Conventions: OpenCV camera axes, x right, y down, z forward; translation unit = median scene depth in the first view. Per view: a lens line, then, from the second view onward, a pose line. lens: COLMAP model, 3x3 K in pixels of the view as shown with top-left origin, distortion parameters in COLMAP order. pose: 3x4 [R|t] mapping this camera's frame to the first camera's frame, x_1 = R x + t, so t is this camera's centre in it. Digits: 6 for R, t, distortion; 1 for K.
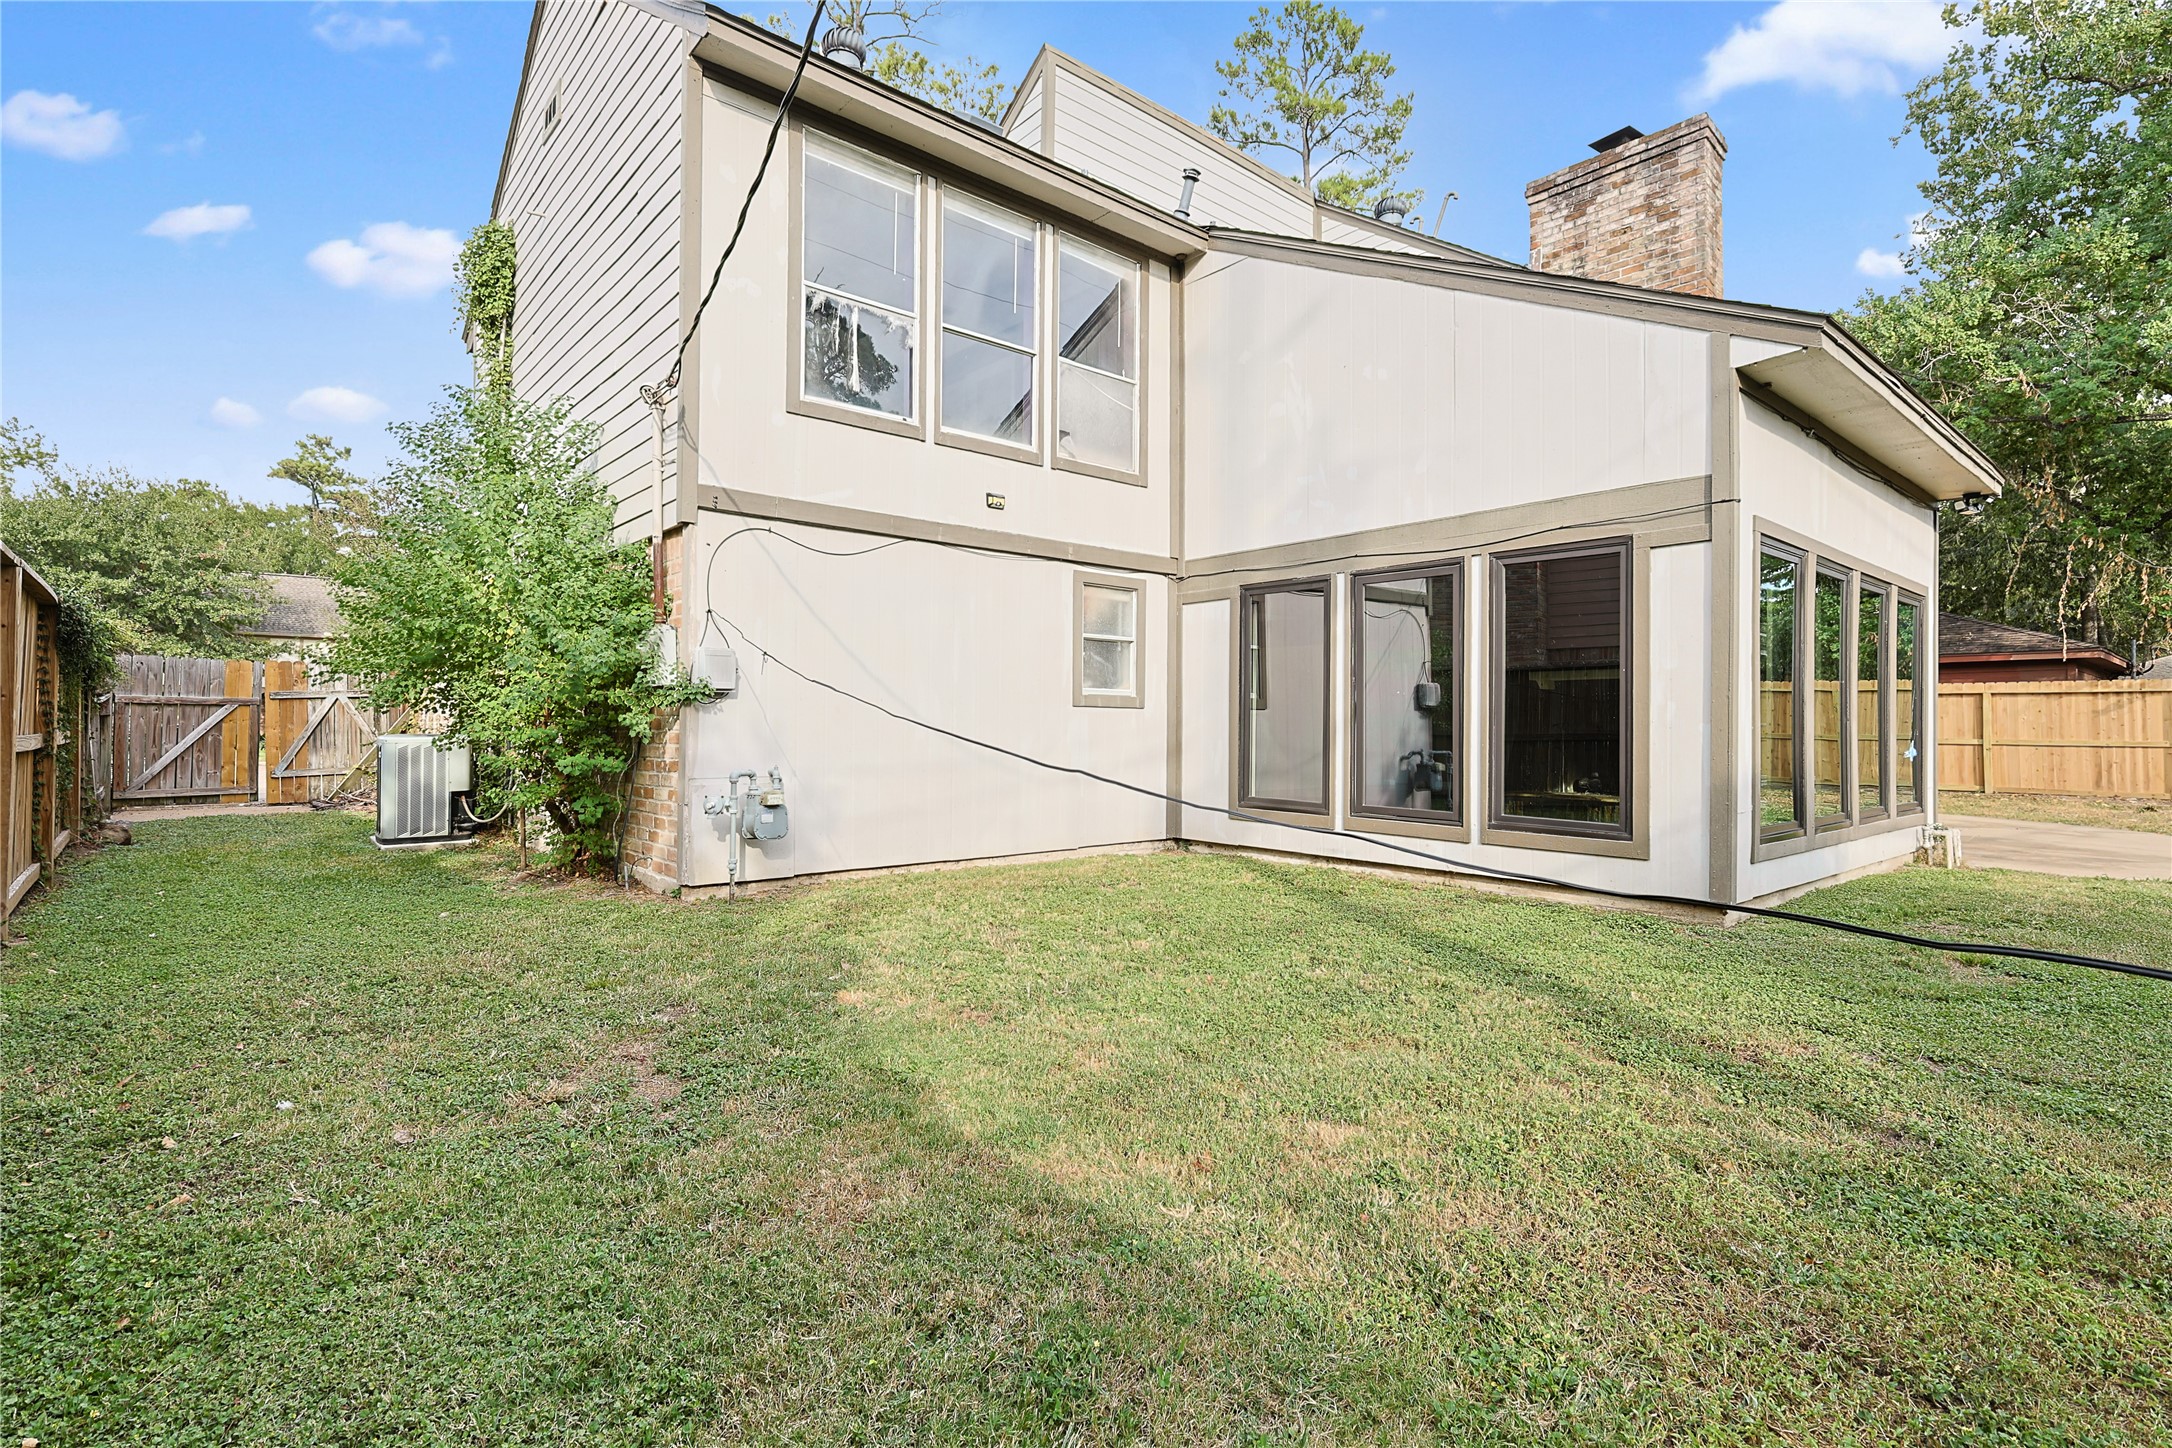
lens RADIAL K [[997.5, 0, 1084.2], [0, 997.5, 715.2], [0, 0, 1]] dist [0.004795, -0.000106]
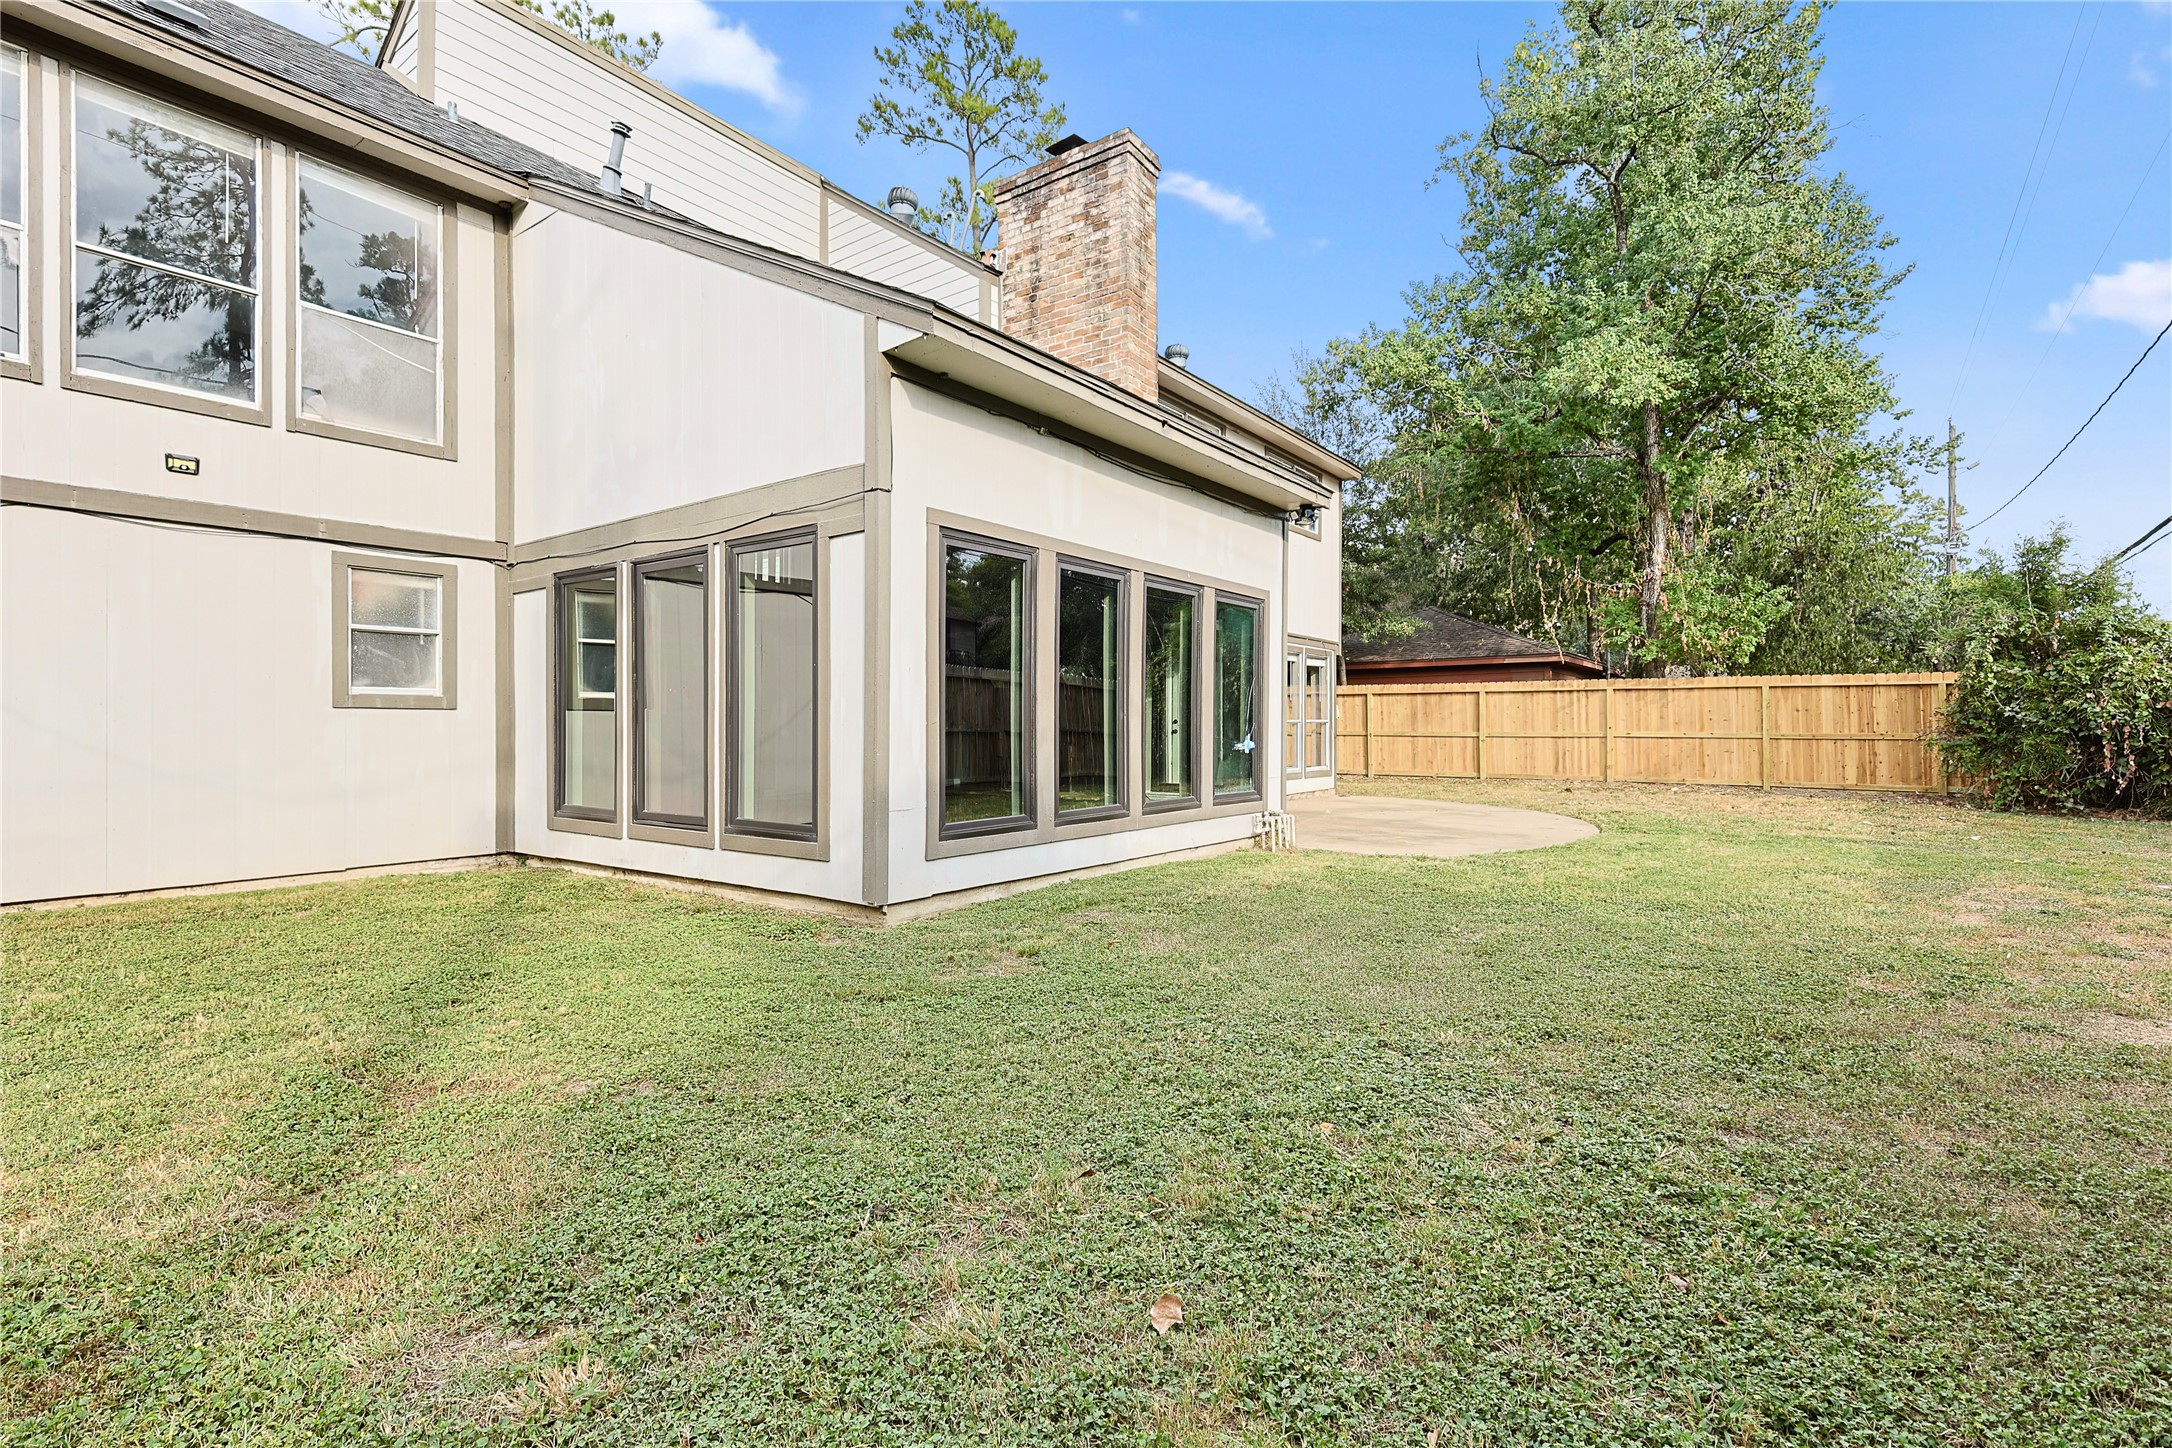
lens RADIAL K [[997.5, 0, 1042.9], [0, 997.5, 737.6], [0, 0, 1]] dist [0.004795, -0.000106]
pose [[0.974261, -0.013935, 0.224990, 0.287717], [0.009577, 0.999745, 0.020448, 0.003829], [-0.225218, -0.017767, 0.974146, 0.007069]]
